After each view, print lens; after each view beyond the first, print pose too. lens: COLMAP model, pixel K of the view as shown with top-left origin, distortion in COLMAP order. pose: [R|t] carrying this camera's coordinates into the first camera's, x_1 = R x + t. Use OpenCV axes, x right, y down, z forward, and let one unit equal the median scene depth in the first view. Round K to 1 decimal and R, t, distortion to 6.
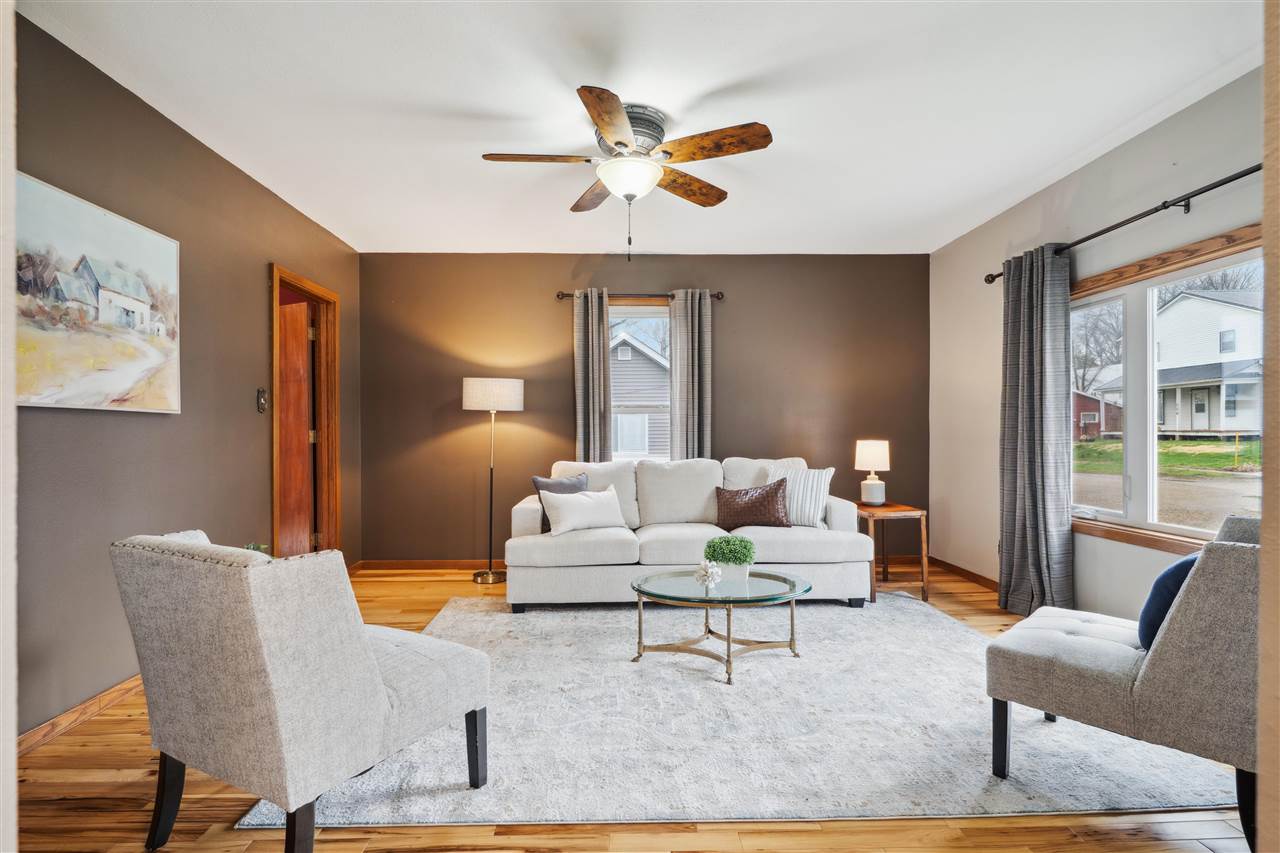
lens RADIAL K [[630.9, 0, 632.6], [0, 630.9, 430.8], [0, 0, 1]] dist [0.002572, -0.000153]
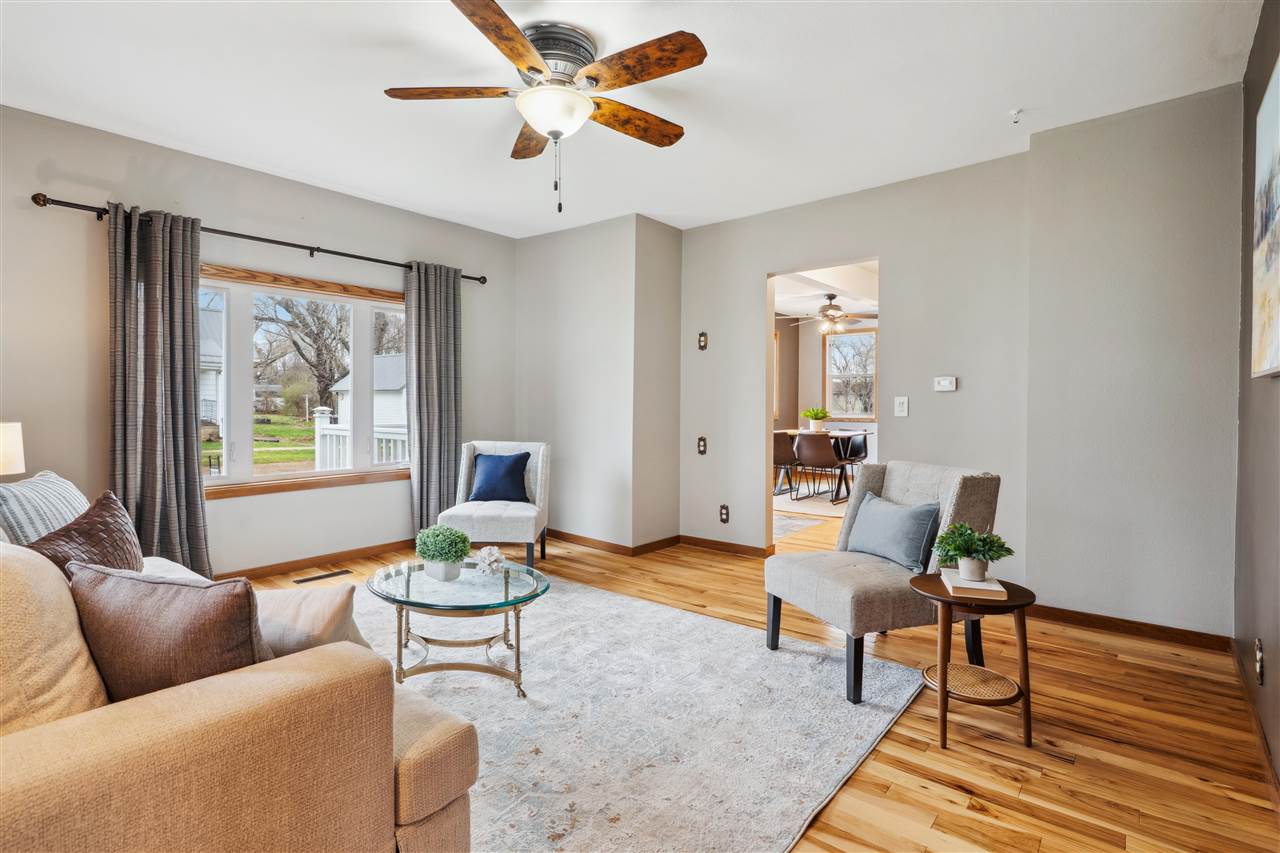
lens RADIAL K [[637.8, 0, 638.6], [0, 637.8, 407.7], [0, 0, 1]] dist [0.002532, 0.000043]
pose [[-0.759663, -0.002602, 0.650311, -0.719007], [0.002373, 0.999974, 0.006774, -0.001391], [-0.650312, 0.006689, -0.759637, 1.738733]]
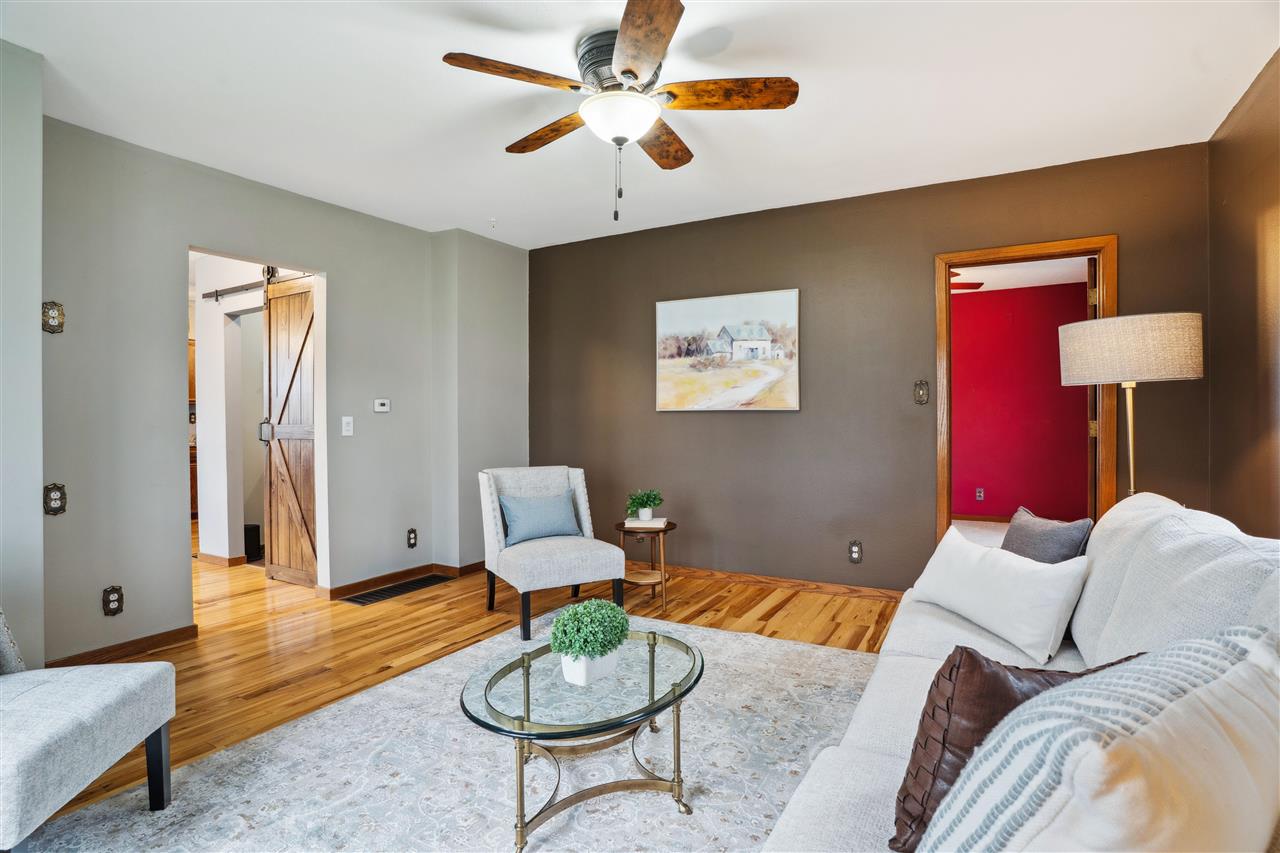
lens RADIAL K [[630.9, 0, 632.6], [0, 630.9, 430.8], [0, 0, 1]] dist [0.002572, -0.000153]
pose [[-0.520537, 0.017561, -0.853658, 0.759898], [0.002537, 0.999816, 0.019020, -0.009054], [0.853835, 0.007735, -0.520486, 1.574253]]
